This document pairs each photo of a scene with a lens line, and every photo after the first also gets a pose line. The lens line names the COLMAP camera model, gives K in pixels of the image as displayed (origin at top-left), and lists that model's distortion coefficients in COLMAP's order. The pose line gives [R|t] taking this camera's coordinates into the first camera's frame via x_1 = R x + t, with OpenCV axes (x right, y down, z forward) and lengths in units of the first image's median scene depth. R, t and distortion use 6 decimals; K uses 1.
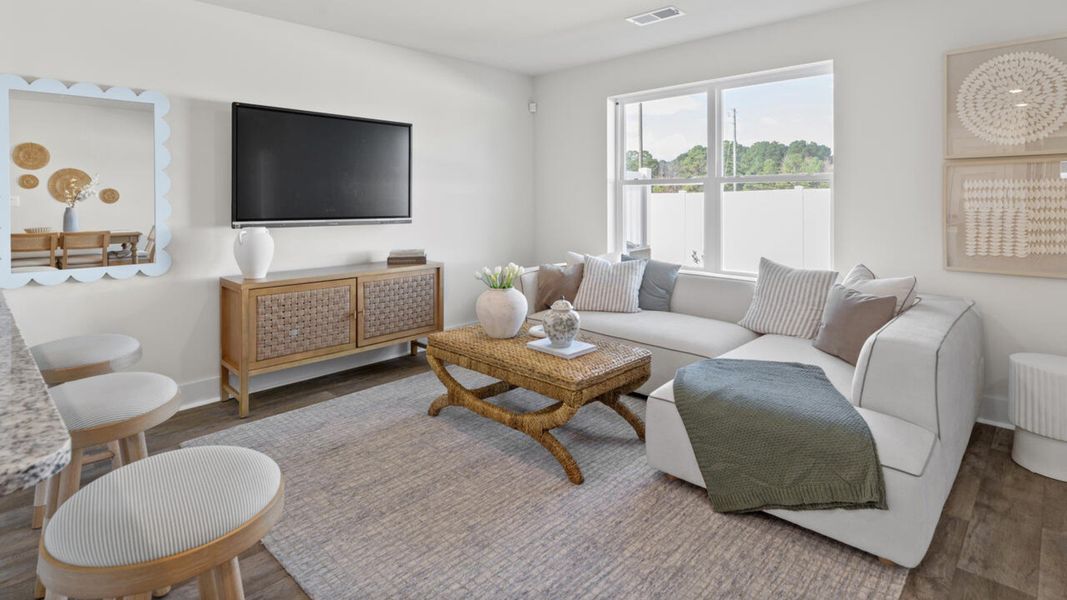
lens RADIAL K [[547.7, 0, 533.5], [0, 547.7, 300.0], [0, 0, 1]] dist [-0.000687, 0.000314]
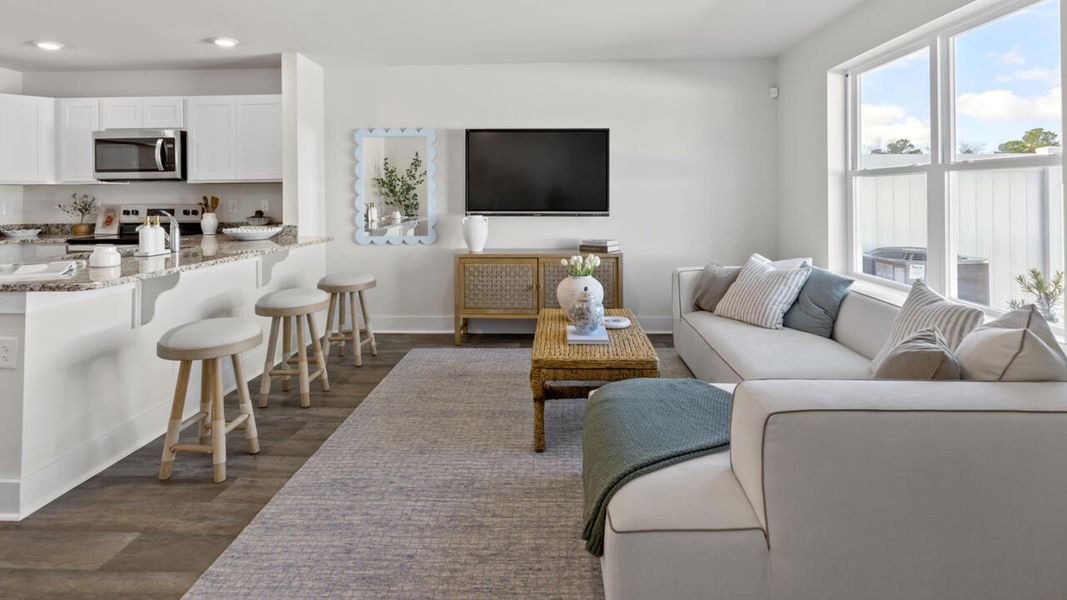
lens RADIAL K [[547.7, 0, 533.5], [0, 547.7, 300.0], [0, 0, 1]] dist [-0.000687, 0.000314]
pose [[0.642032, 0.143213, -0.753183, 0.689749], [-0.134859, 0.988177, 0.072939, -0.039842], [0.754724, 0.054744, 0.653755, 0.196630]]
